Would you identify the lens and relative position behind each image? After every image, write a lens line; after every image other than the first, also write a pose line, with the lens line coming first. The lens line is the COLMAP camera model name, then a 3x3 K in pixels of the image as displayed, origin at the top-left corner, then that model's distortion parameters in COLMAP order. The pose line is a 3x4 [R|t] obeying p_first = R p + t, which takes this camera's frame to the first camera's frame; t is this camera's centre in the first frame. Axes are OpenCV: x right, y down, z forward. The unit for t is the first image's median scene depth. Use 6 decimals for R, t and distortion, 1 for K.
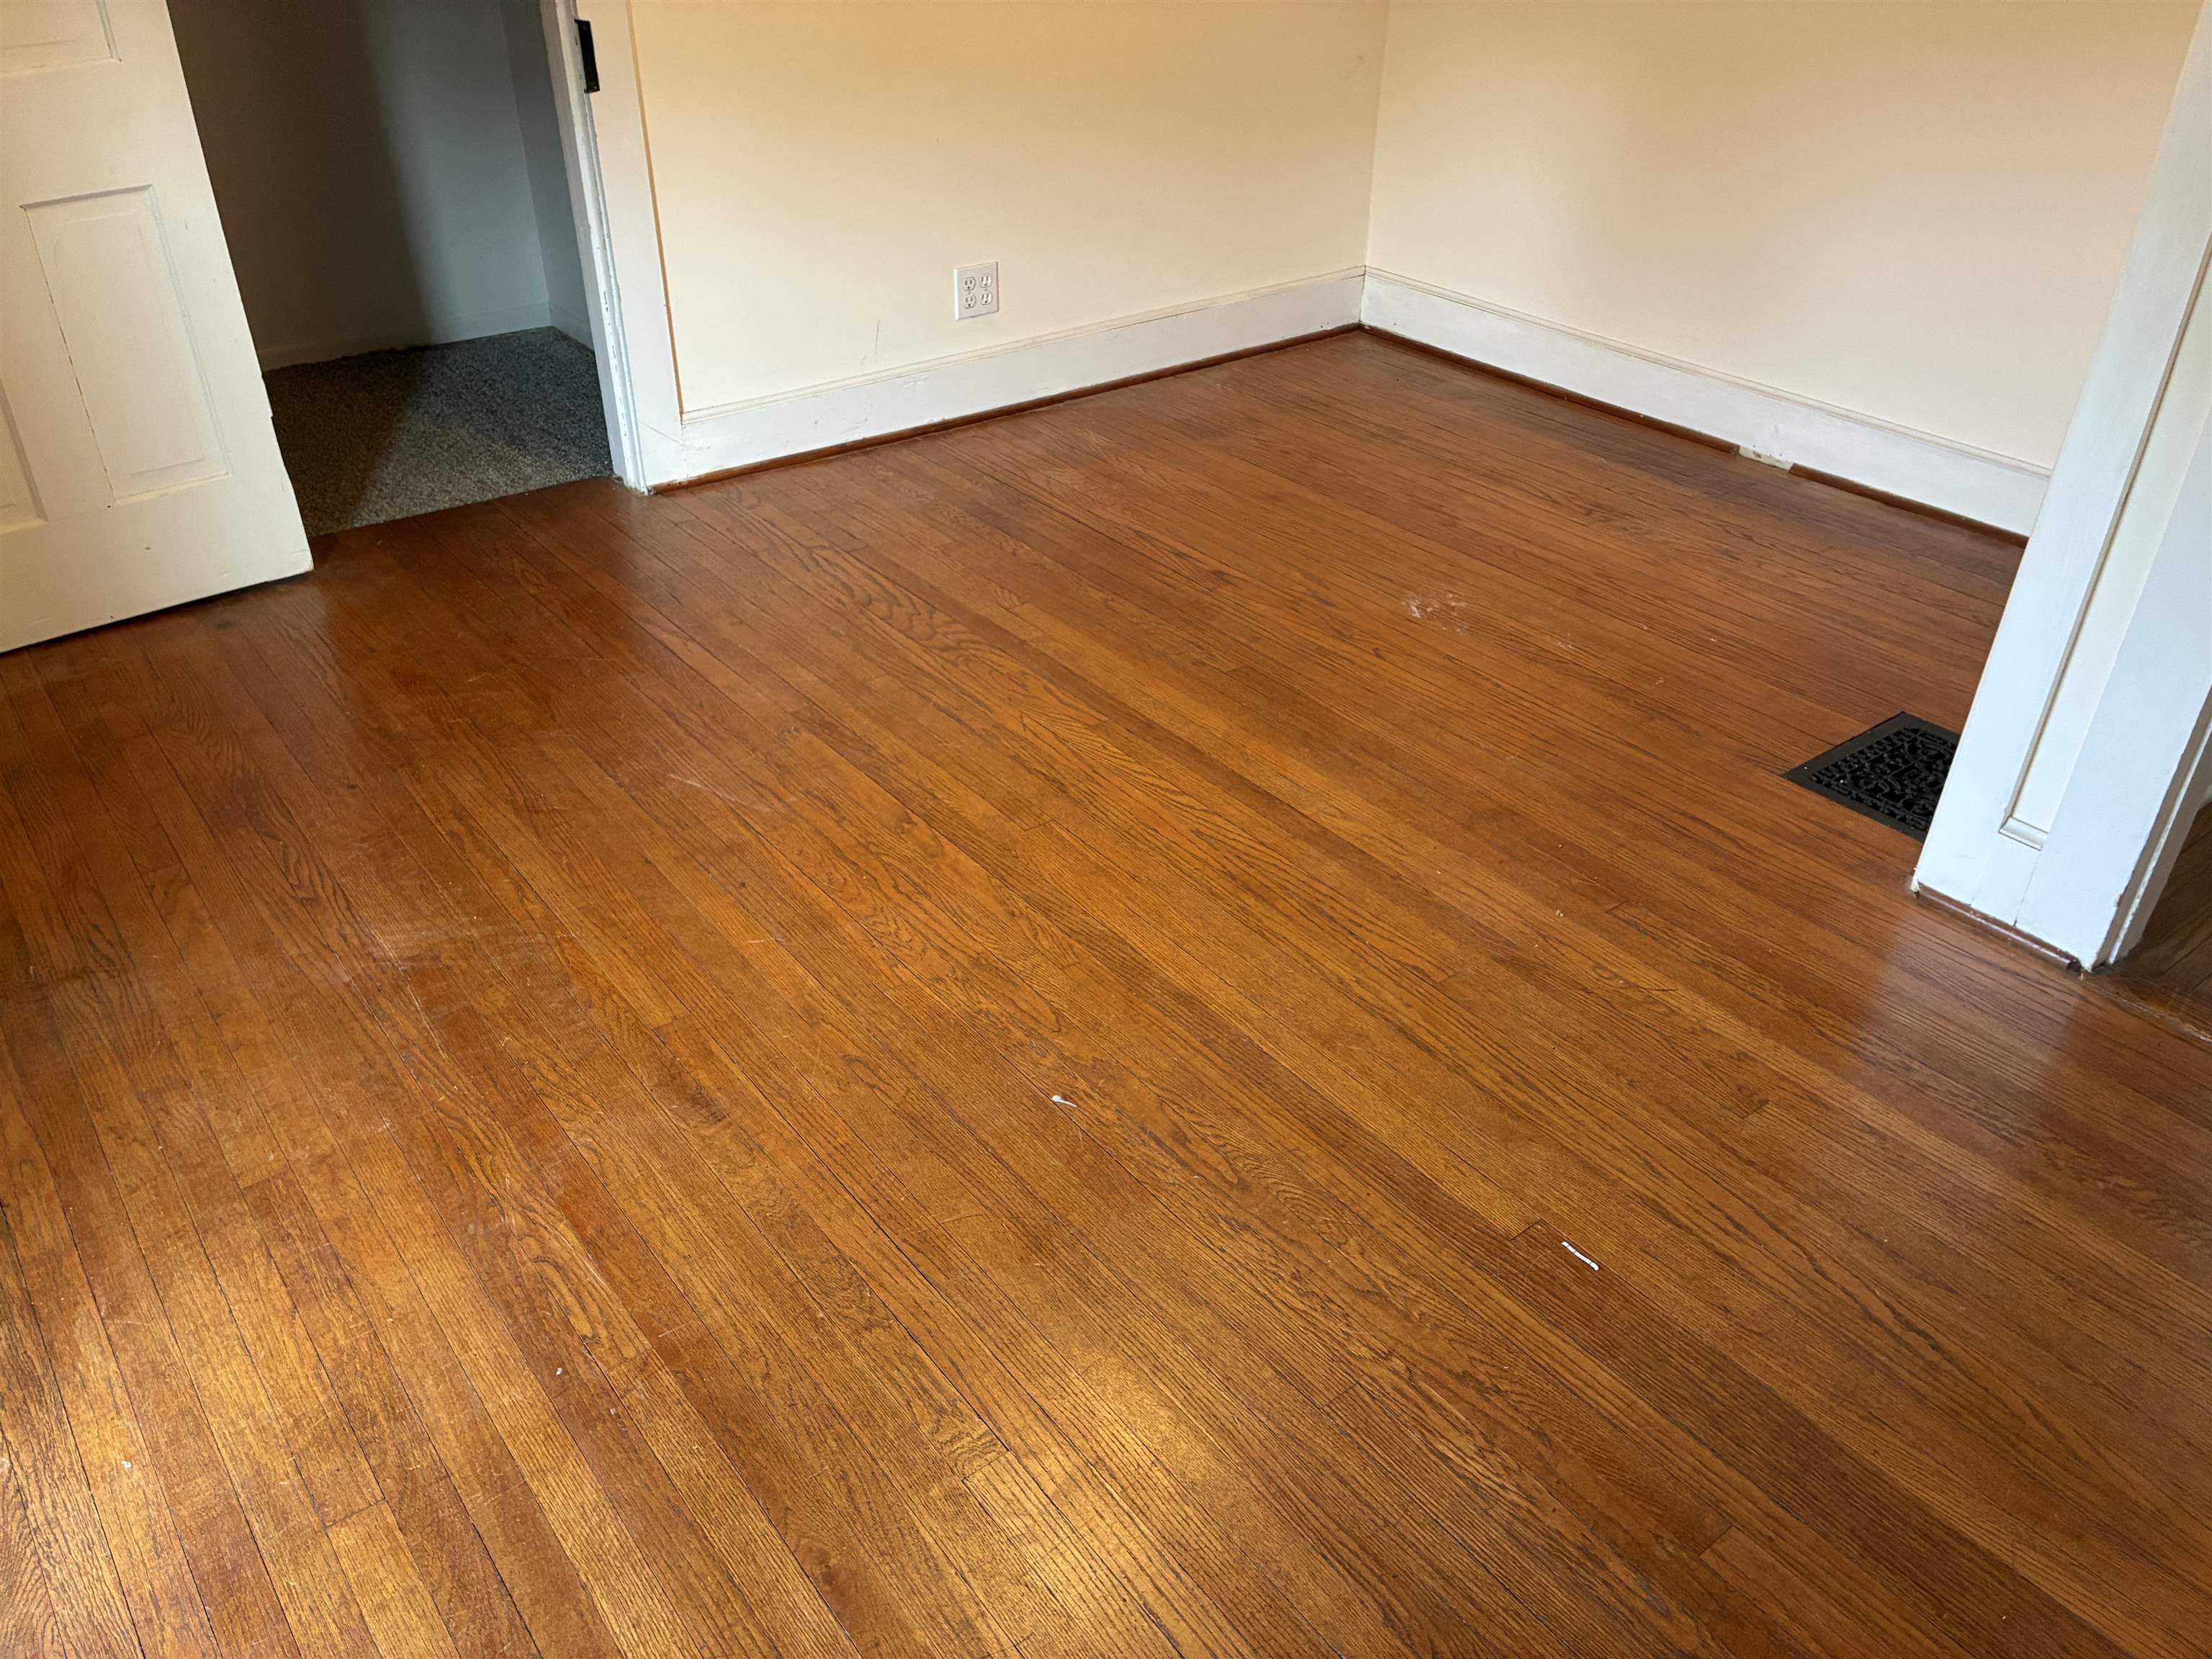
lens RADIAL K [[1678.5, 0, 1081.5], [0, 1678.5, 818.0], [0, 0, 1]] dist [0.046766, -0.064126]
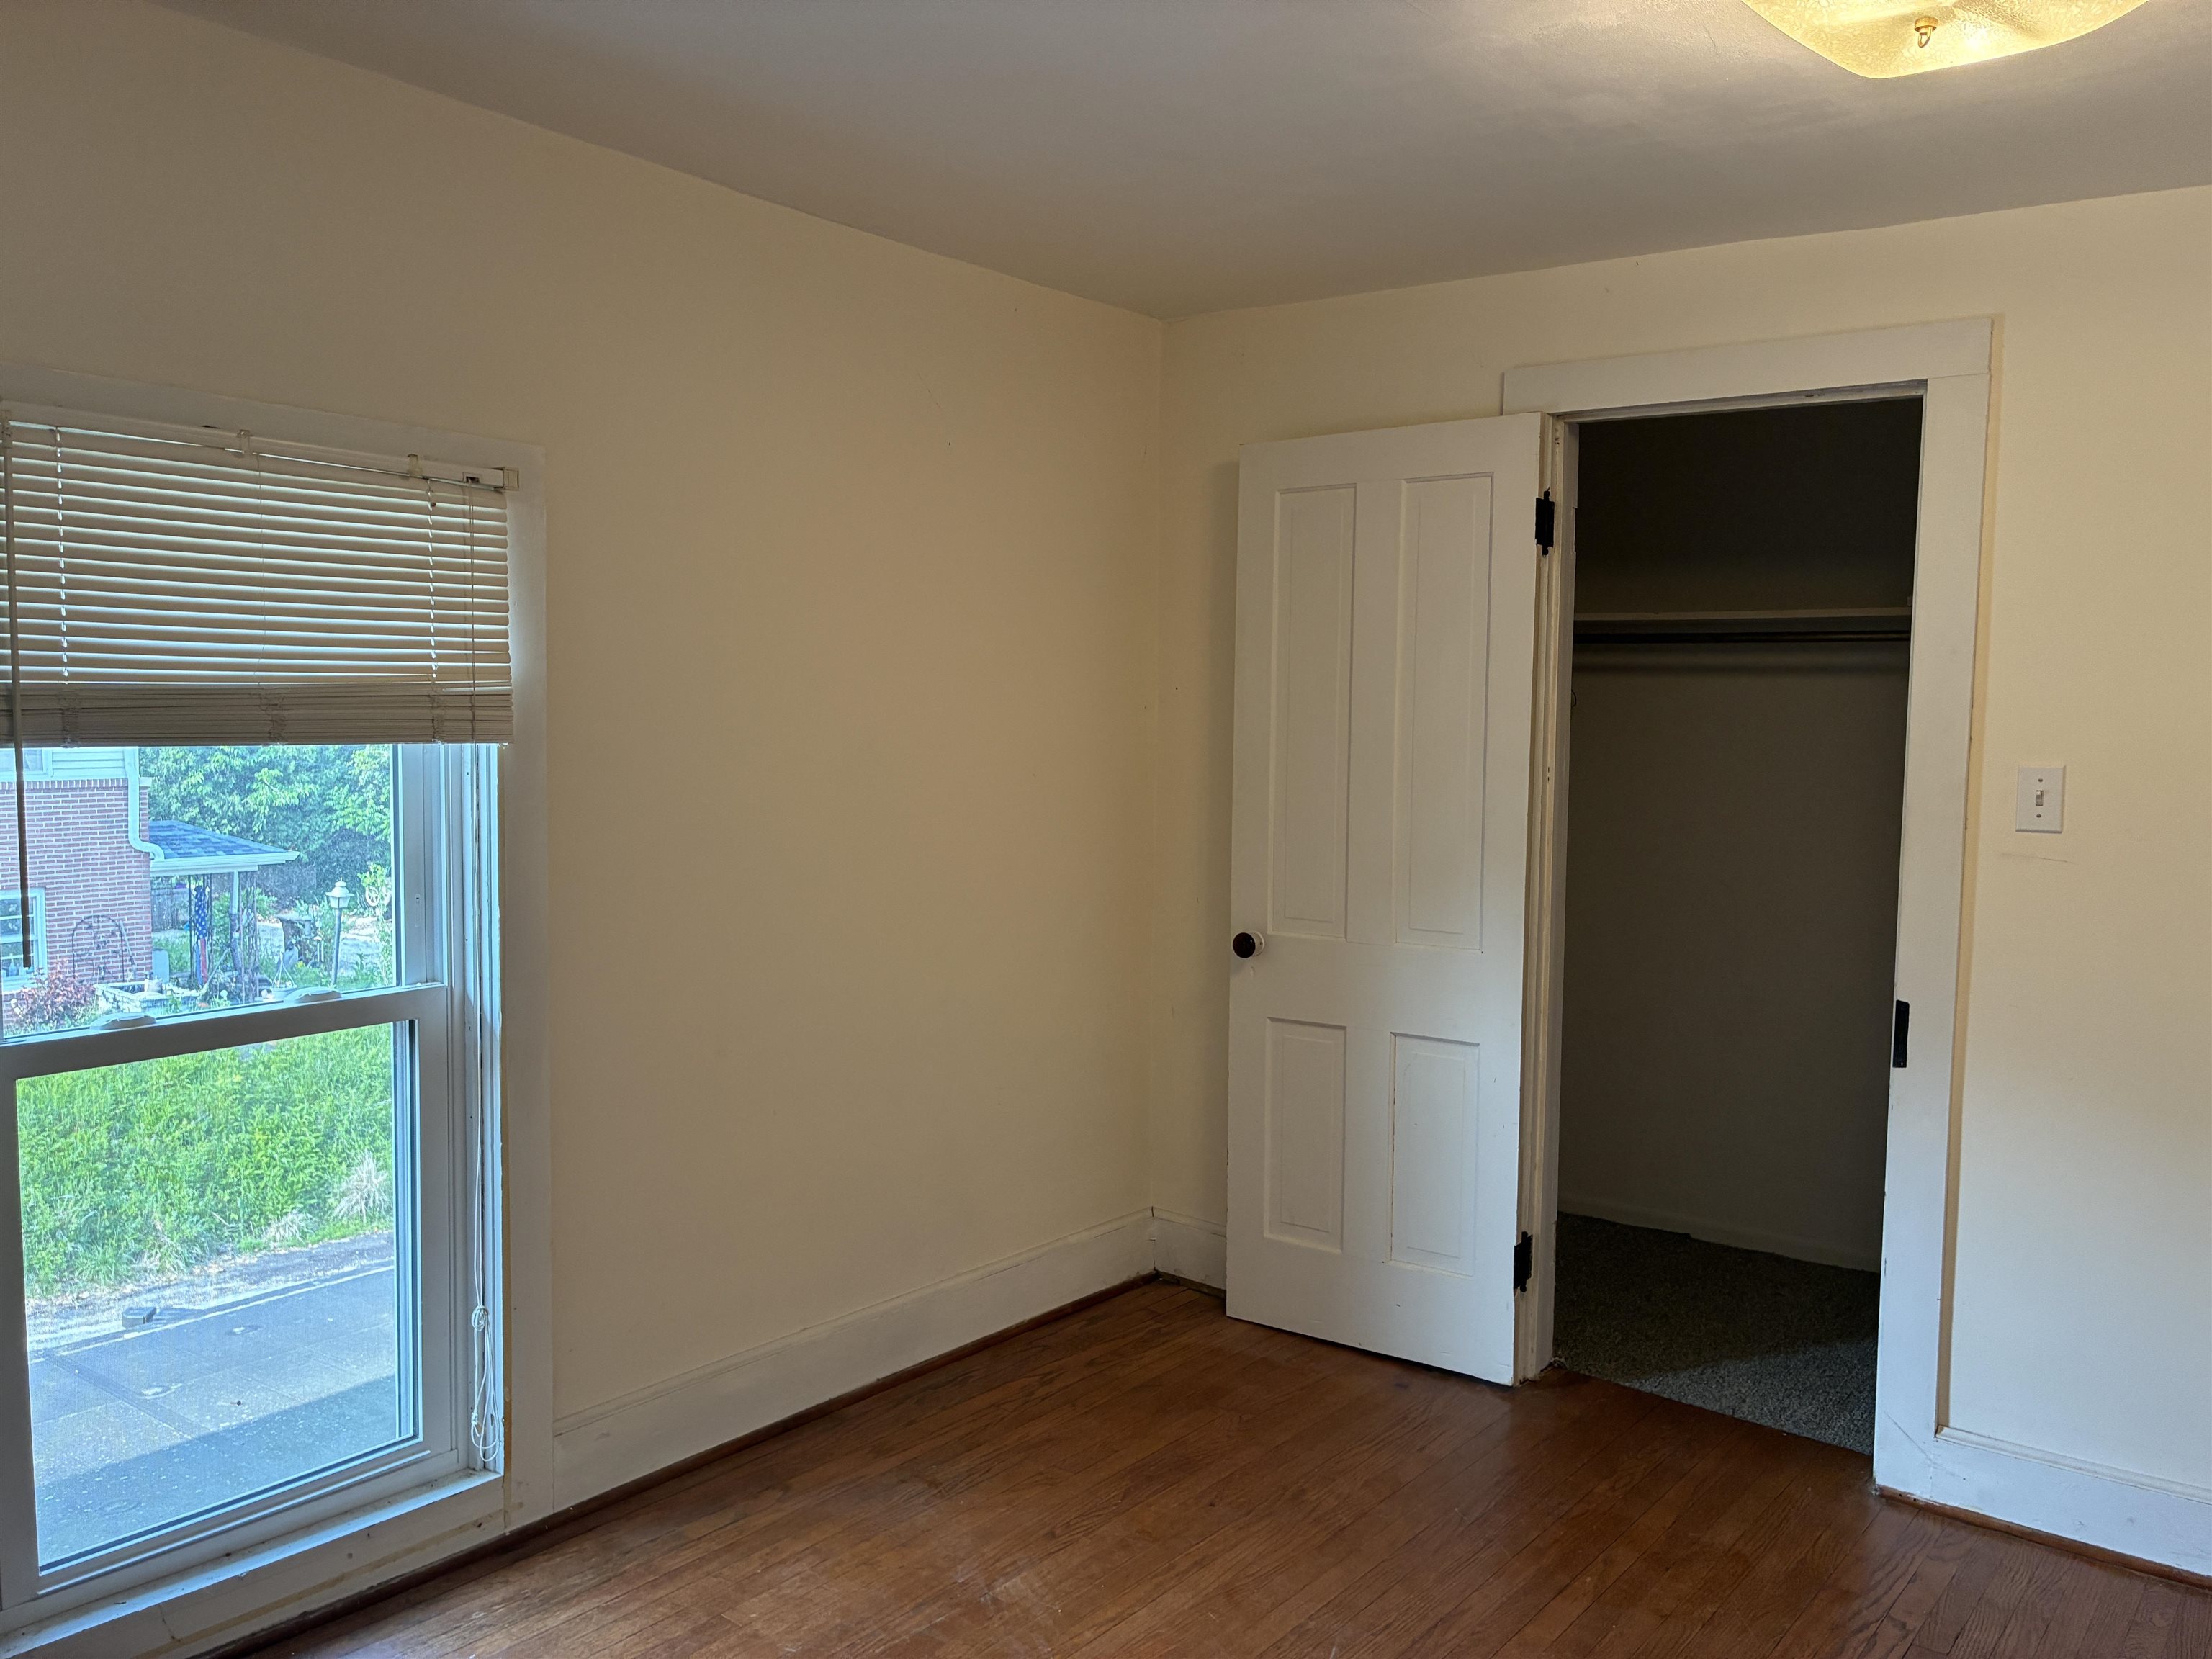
lens RADIAL K [[1678.5, 0, 1152.9], [0, 1678.5, 815.2], [0, 0, 1]] dist [0.046766, -0.064126]
pose [[0.248165, 0.049400, -0.967457, 0.538567], [-0.533080, 0.840848, -0.093806, -0.233513], [0.808851, 0.539012, 0.235004, 0.352608]]
